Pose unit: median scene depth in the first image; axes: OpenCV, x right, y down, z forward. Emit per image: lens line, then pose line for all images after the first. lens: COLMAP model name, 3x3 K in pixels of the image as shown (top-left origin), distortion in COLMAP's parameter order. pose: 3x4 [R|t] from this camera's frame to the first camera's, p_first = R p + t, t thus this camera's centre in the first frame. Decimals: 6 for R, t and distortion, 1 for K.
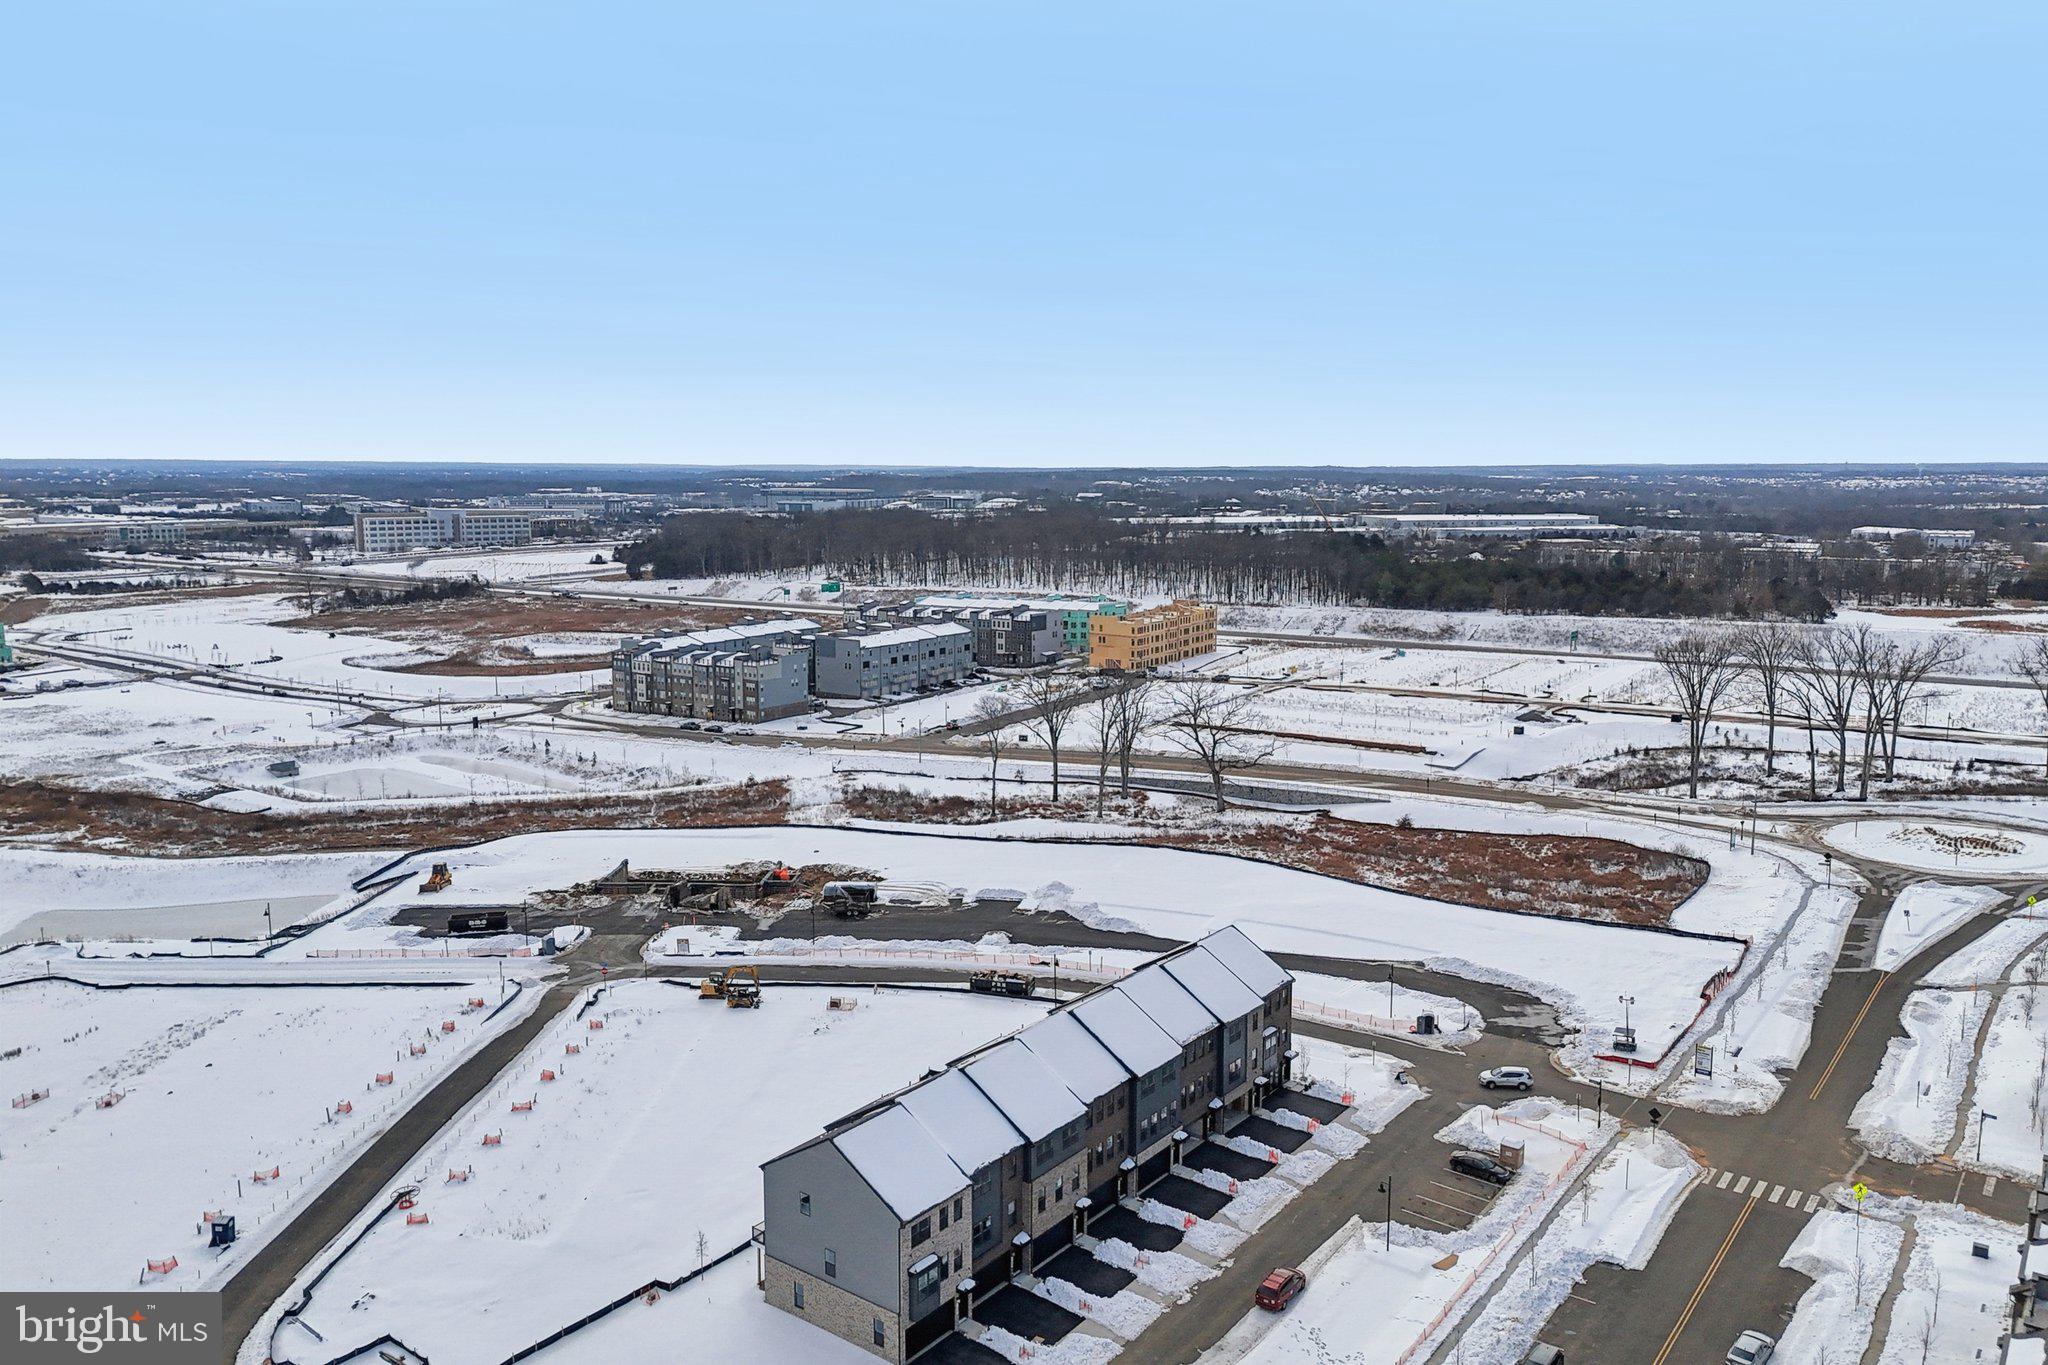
lens RADIAL K [[1483.1, 0, 1024.0], [0, 1483.1, 682.5], [0, 0, 1]] dist [0.103574, -0.132317]
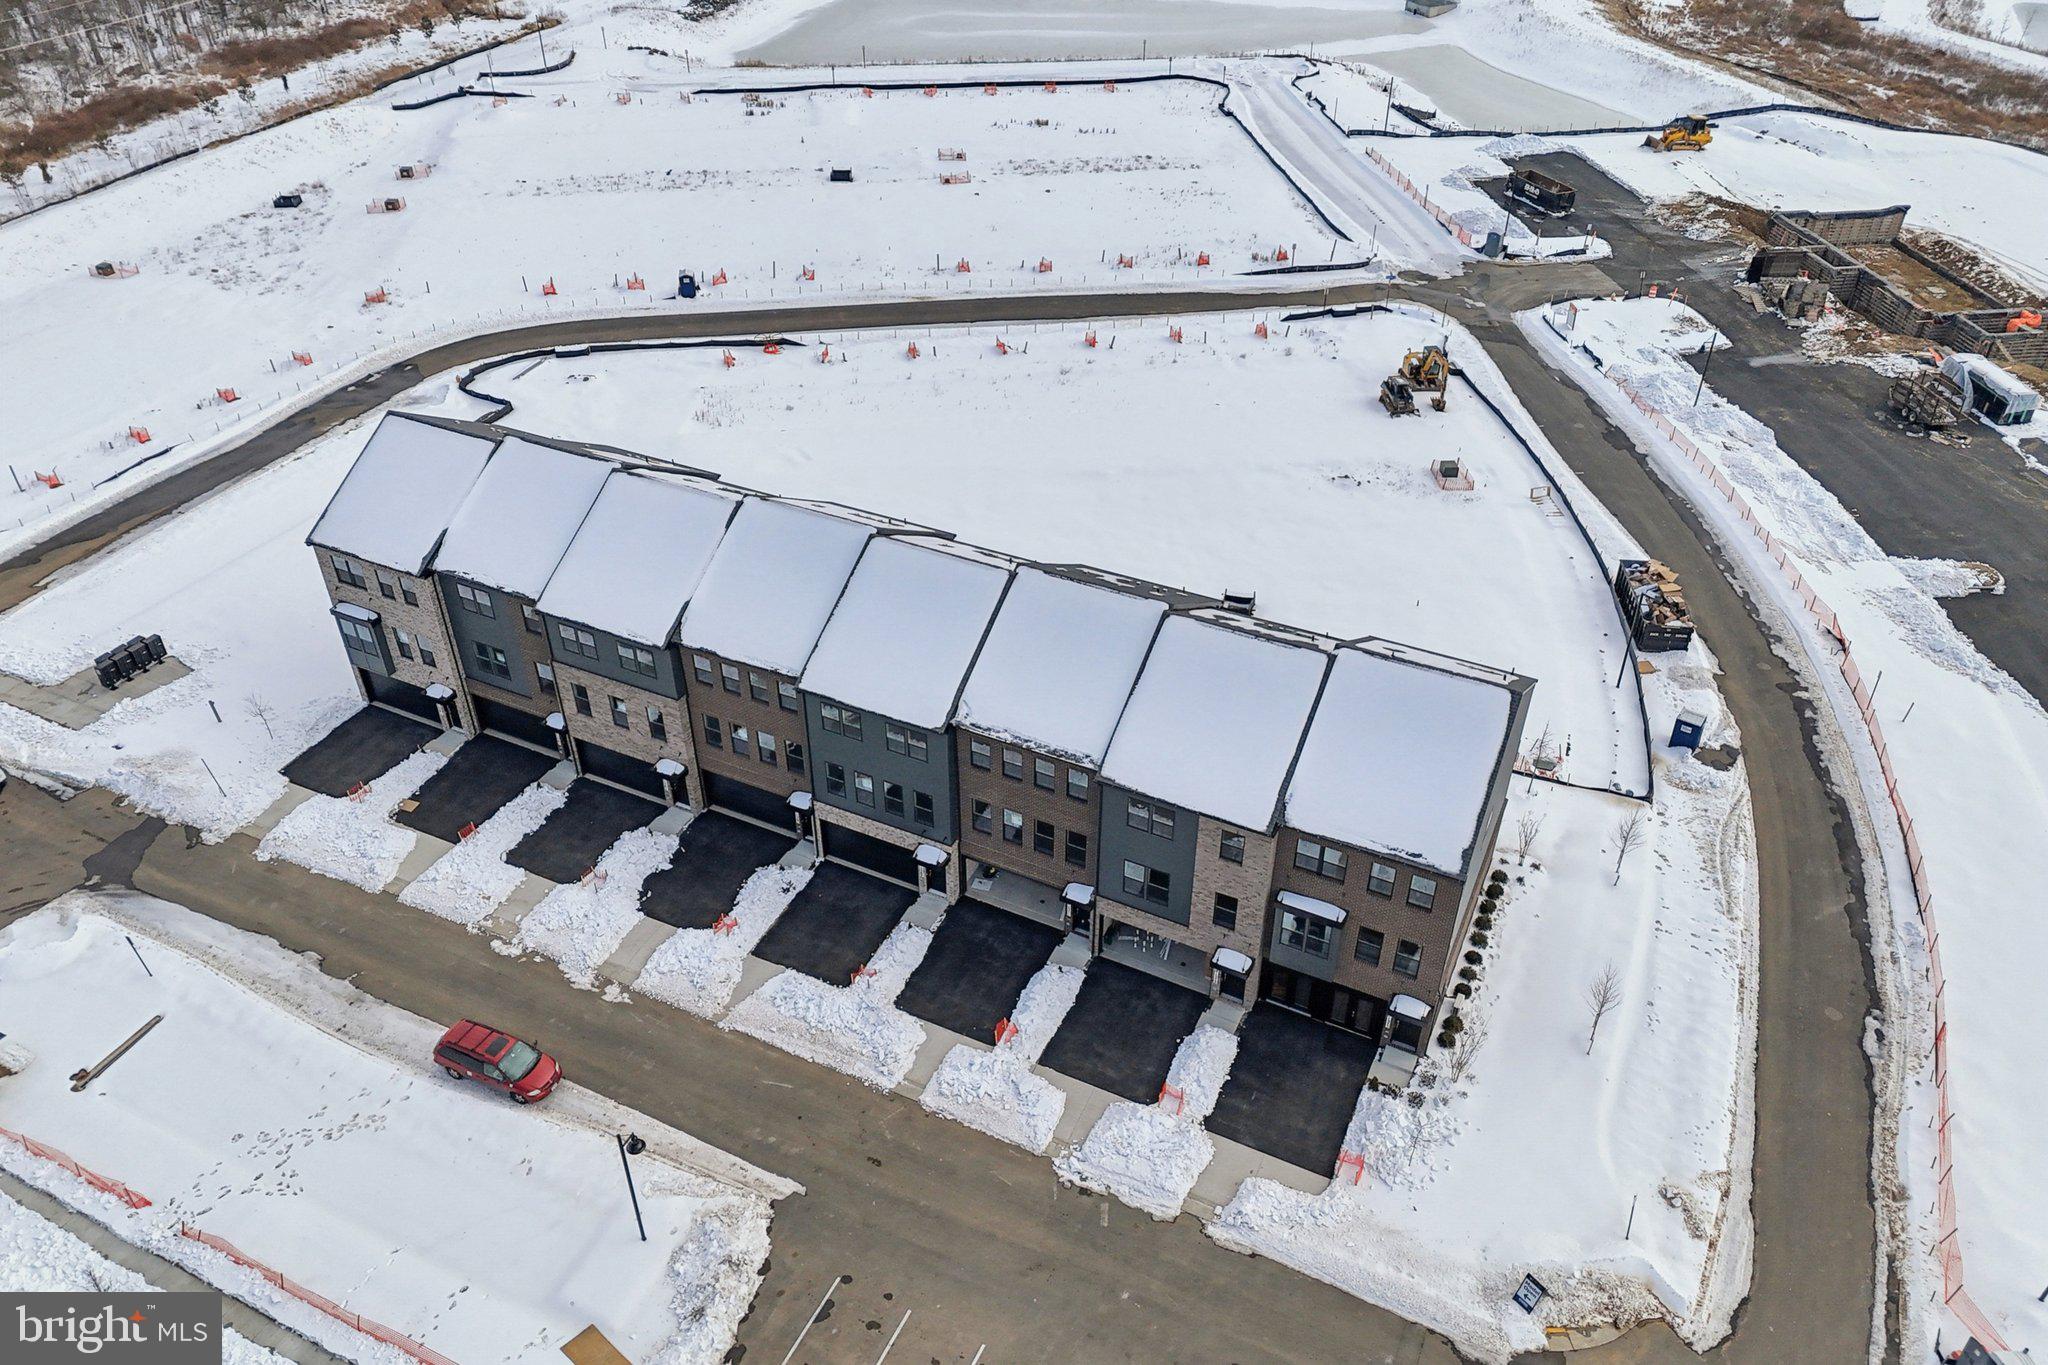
lens RADIAL K [[1483.1, 0, 1024.0], [0, 1483.1, 682.5], [0, 0, 1]] dist [0.103574, -0.132317]
pose [[0.197824, 0.589660, -0.783050, 0.293140], [-0.145257, 0.807652, 0.571489, -0.029612], [0.969415, 0.000689, 0.245425, 0.548714]]
